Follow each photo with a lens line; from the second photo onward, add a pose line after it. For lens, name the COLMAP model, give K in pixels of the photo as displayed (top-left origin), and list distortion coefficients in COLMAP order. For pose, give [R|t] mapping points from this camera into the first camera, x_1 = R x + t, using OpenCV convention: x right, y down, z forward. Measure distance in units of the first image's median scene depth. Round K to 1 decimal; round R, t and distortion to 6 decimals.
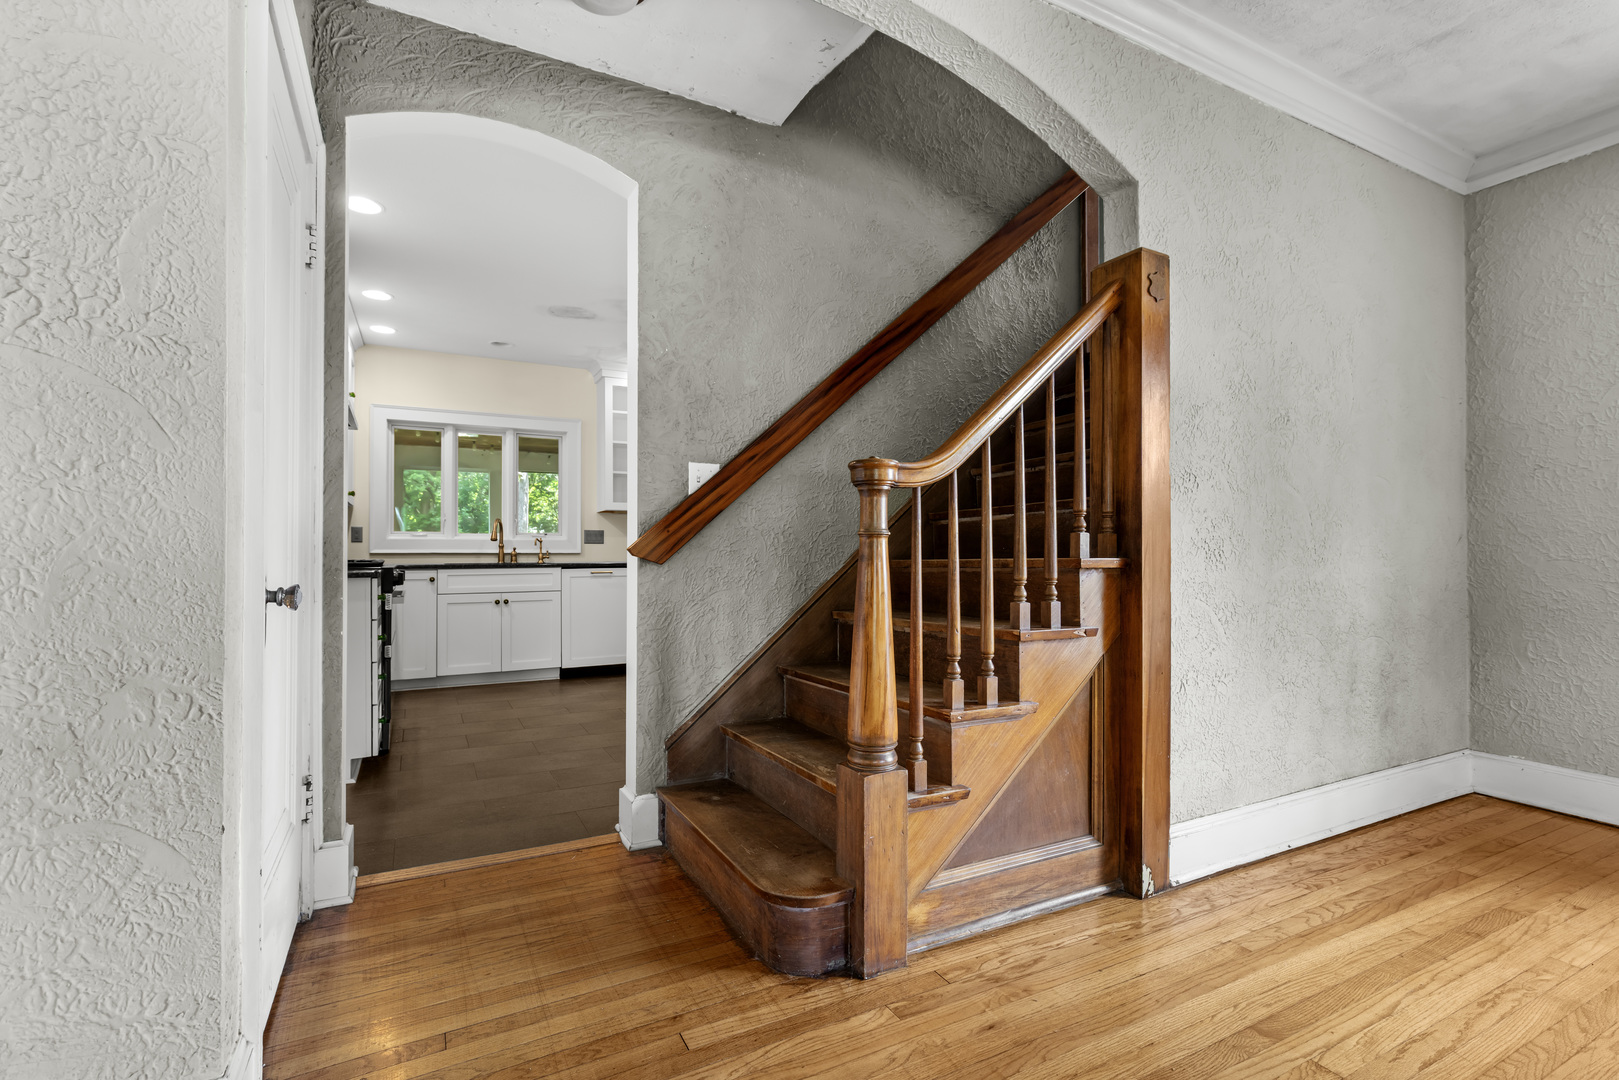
lens RADIAL K [[732.3, 0, 808.7], [0, 732.3, 535.1], [0, 0, 1]] dist [0.021490, -0.007716]
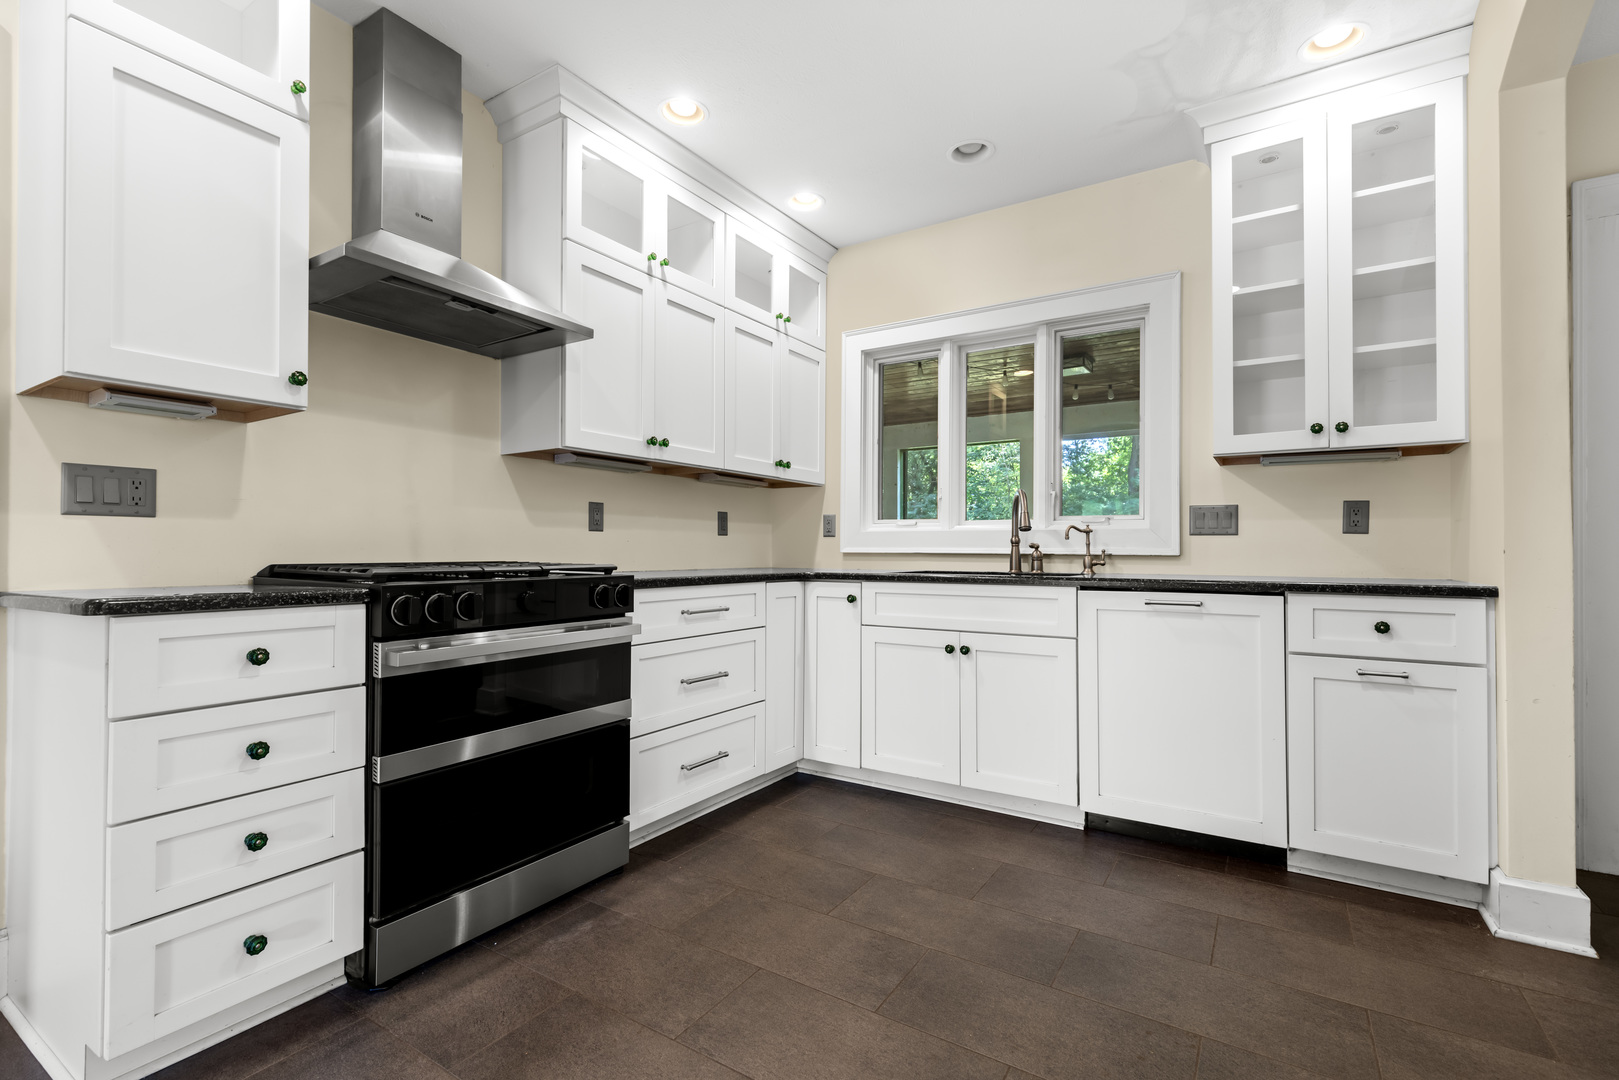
lens RADIAL K [[732.3, 0, 808.7], [0, 732.3, 535.1], [0, 0, 1]] dist [0.021490, -0.007716]
pose [[0.493190, -0.014986, -0.869792, -0.023604], [0.011021, 0.999879, -0.010978, 0.014690], [0.869852, -0.004171, 0.493296, 0.598216]]
